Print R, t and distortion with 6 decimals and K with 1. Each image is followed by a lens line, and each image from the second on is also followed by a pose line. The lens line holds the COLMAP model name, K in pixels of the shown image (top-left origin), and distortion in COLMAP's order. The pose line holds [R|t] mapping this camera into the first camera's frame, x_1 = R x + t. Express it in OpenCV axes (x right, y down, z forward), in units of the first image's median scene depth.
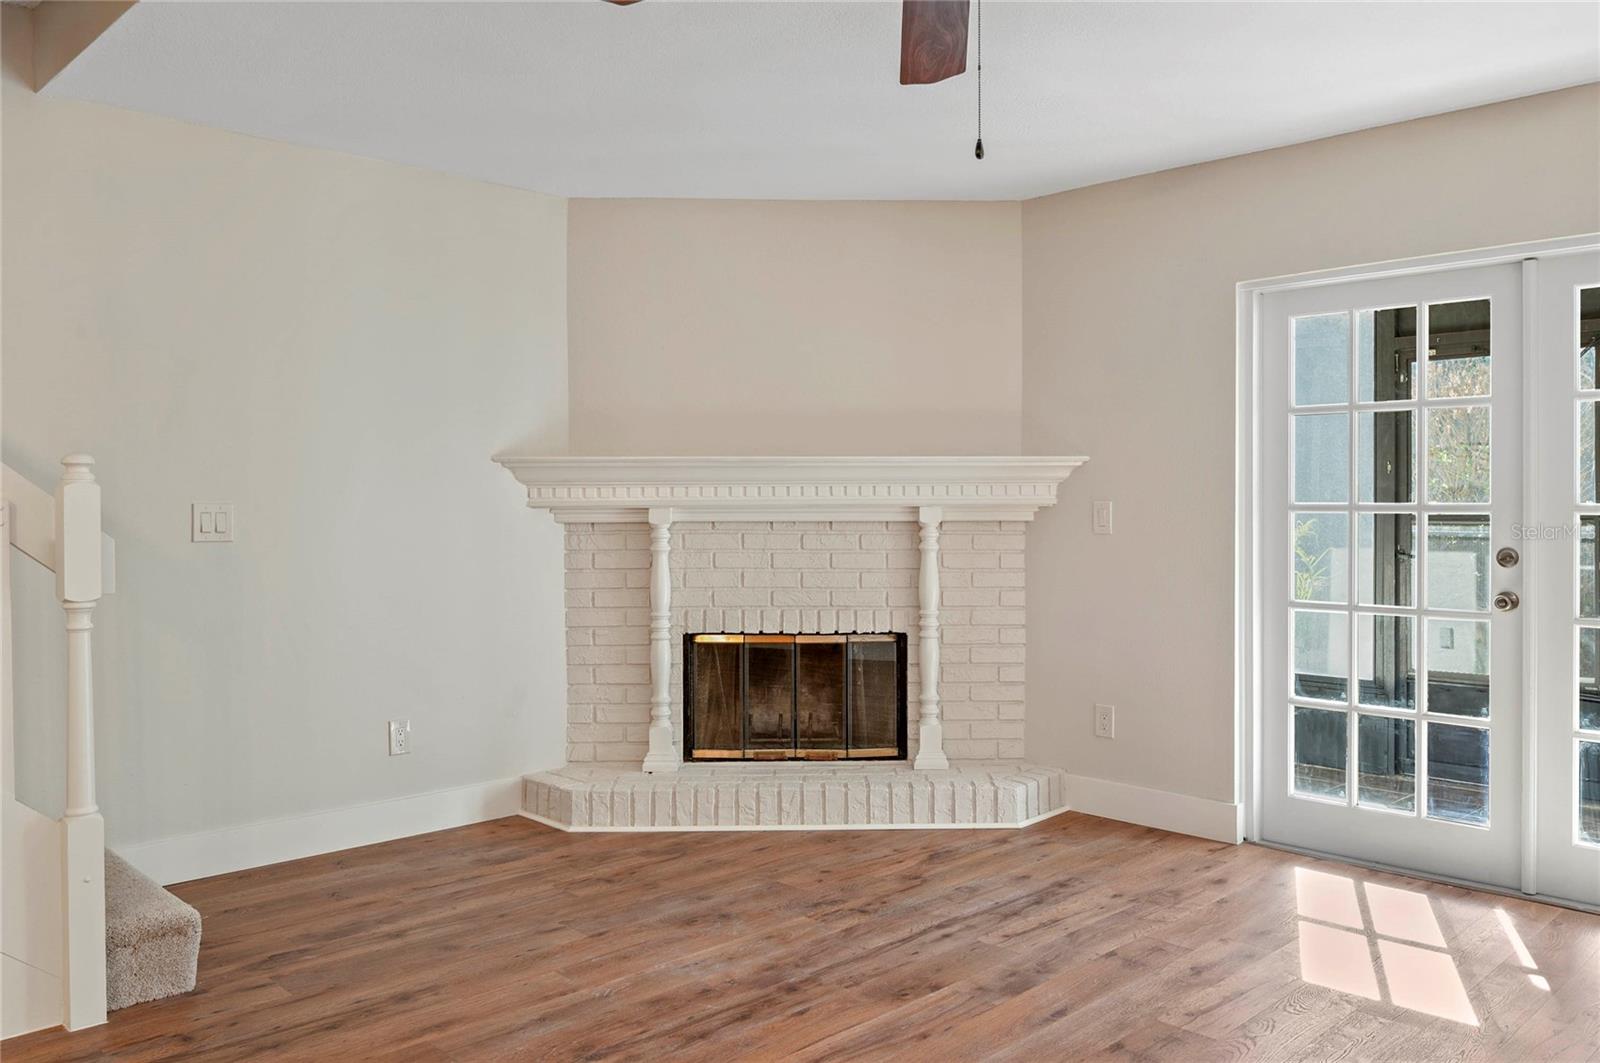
lens RADIAL K [[1229.3, 0, 800.0], [0, 1229.3, 531.5], [0, 0, 1]] dist [-0.002961, -0.003625]
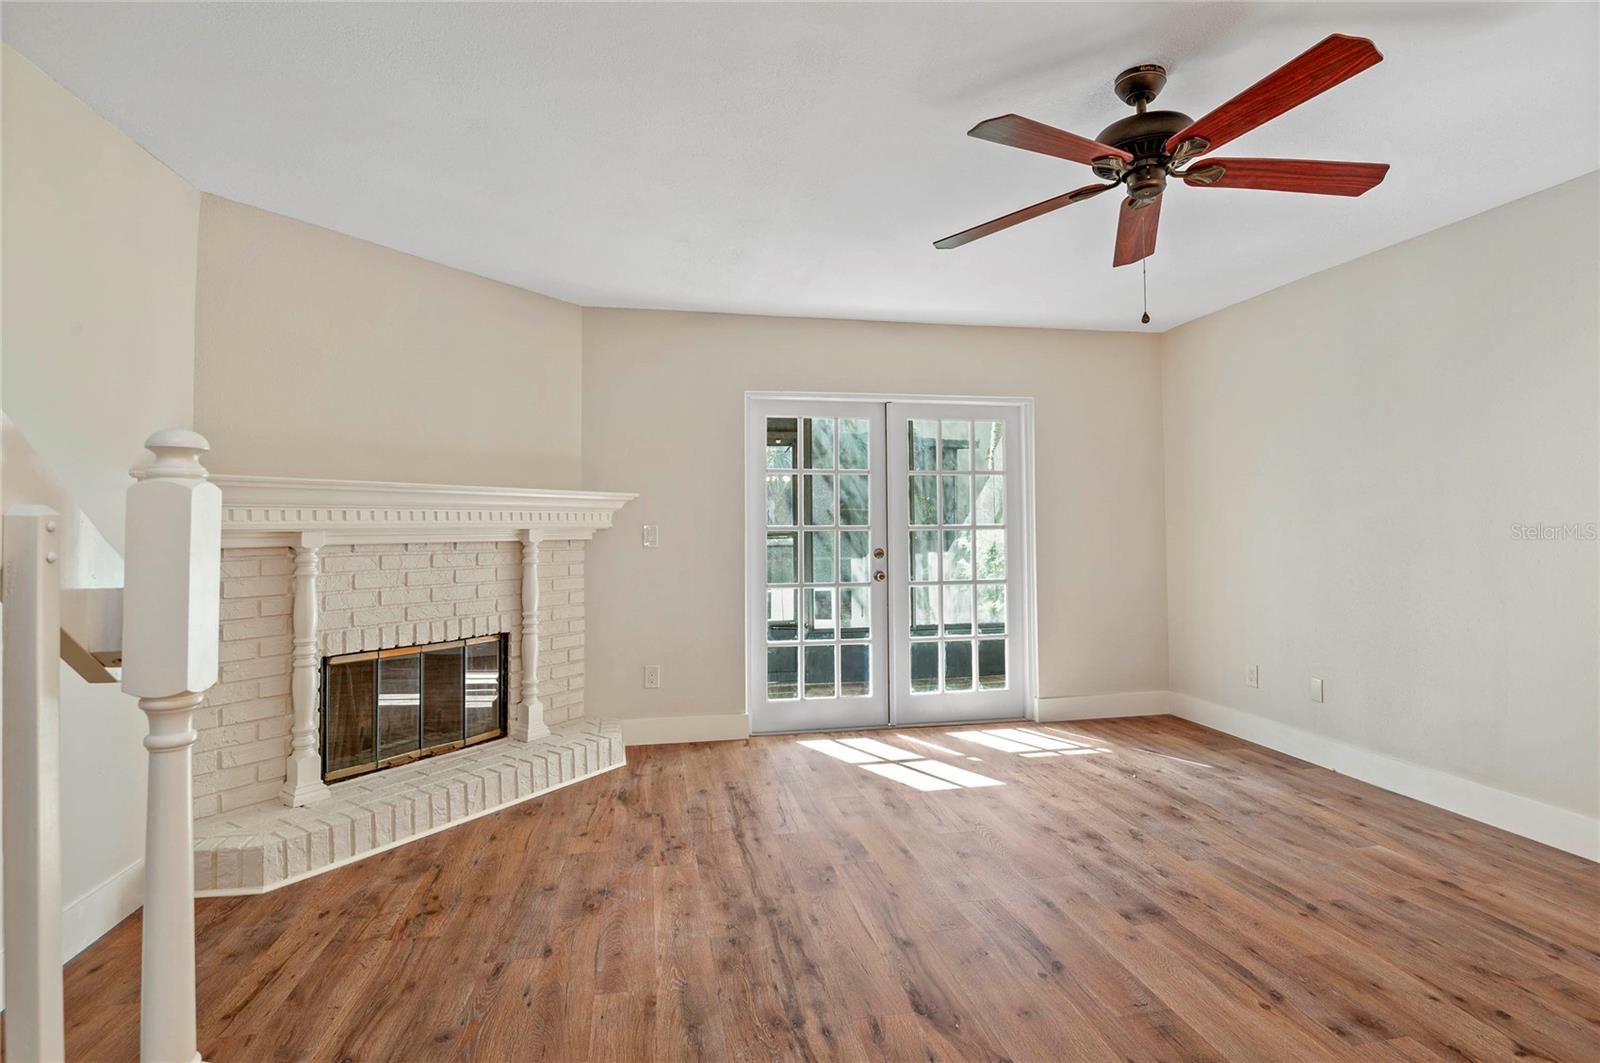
lens RADIAL K [[788.8, 0, 802.6], [0, 788.8, 508.8], [0, 0, 1]] dist [0.000579, -0.012338]
pose [[0.554193, 0.018369, 0.832186, -0.446337], [0.024442, 0.998966, -0.038328, -0.003700], [-0.832030, 0.041581, 0.553171, 0.342809]]
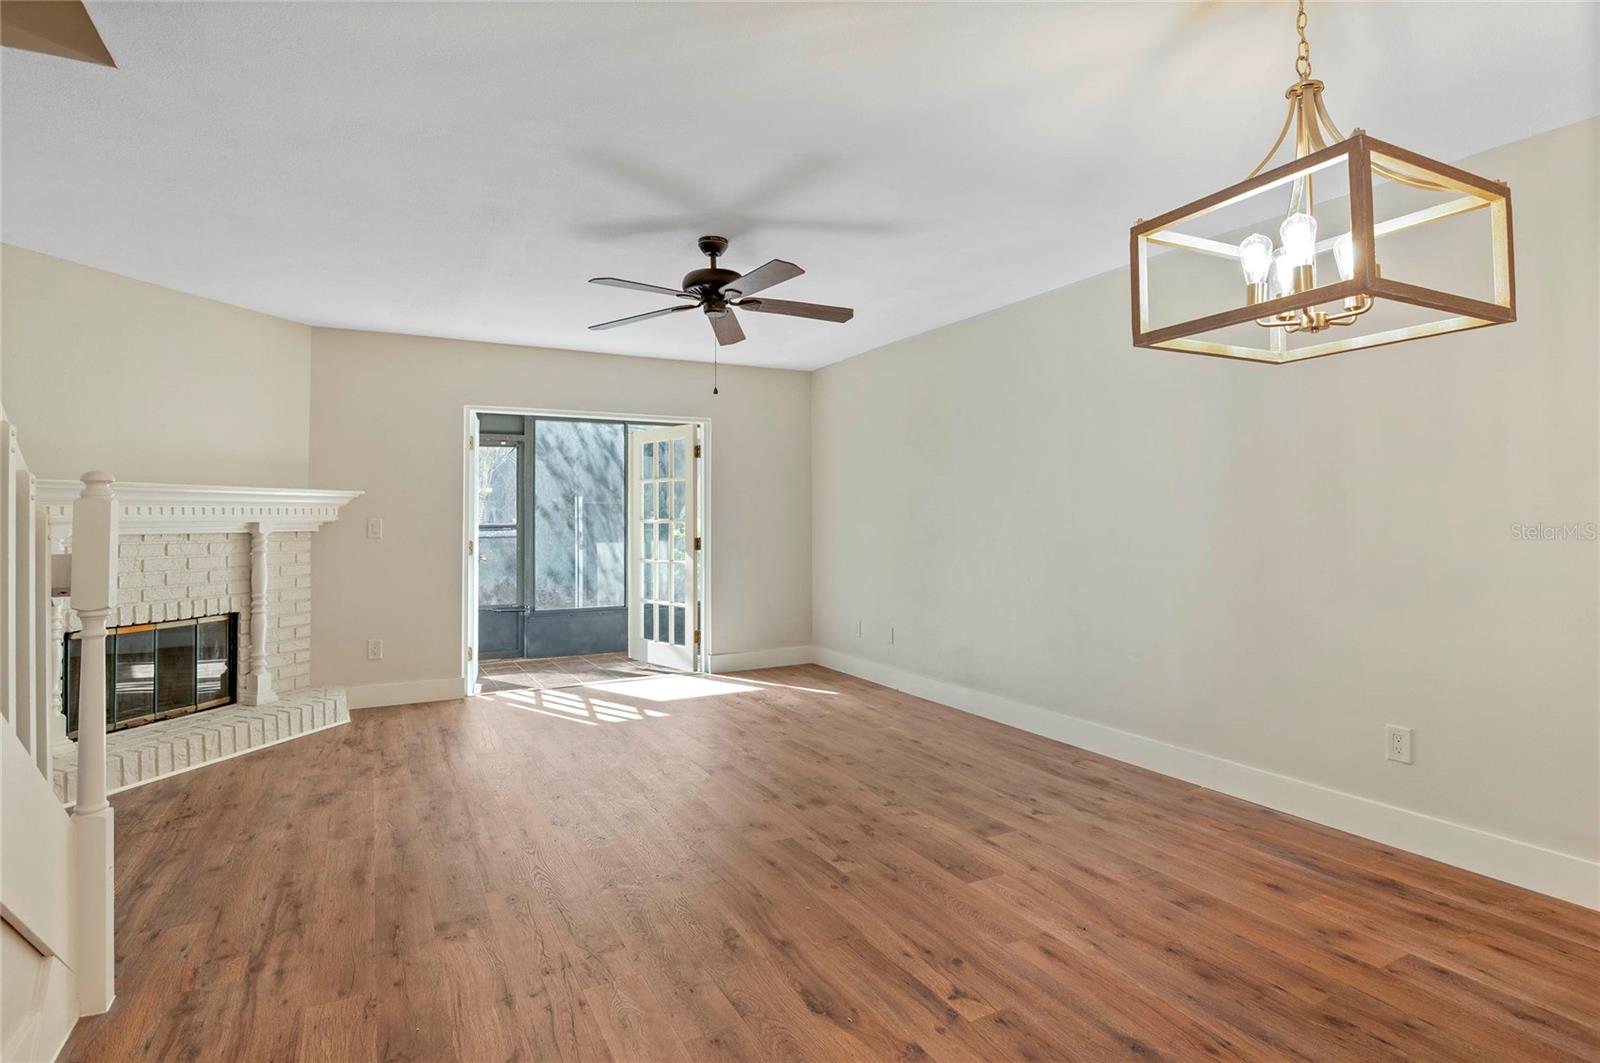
lens RADIAL K [[802.1, 0, 792.5], [0, 802.1, 497.3], [0, 0, 1]] dist [-0.002929, -0.015532]
pose [[0.296111, 0.025332, 0.954818, -0.657812], [0.027937, 0.998991, -0.035168, 0.000839], [-0.954745, 0.037089, 0.295104, 0.128063]]
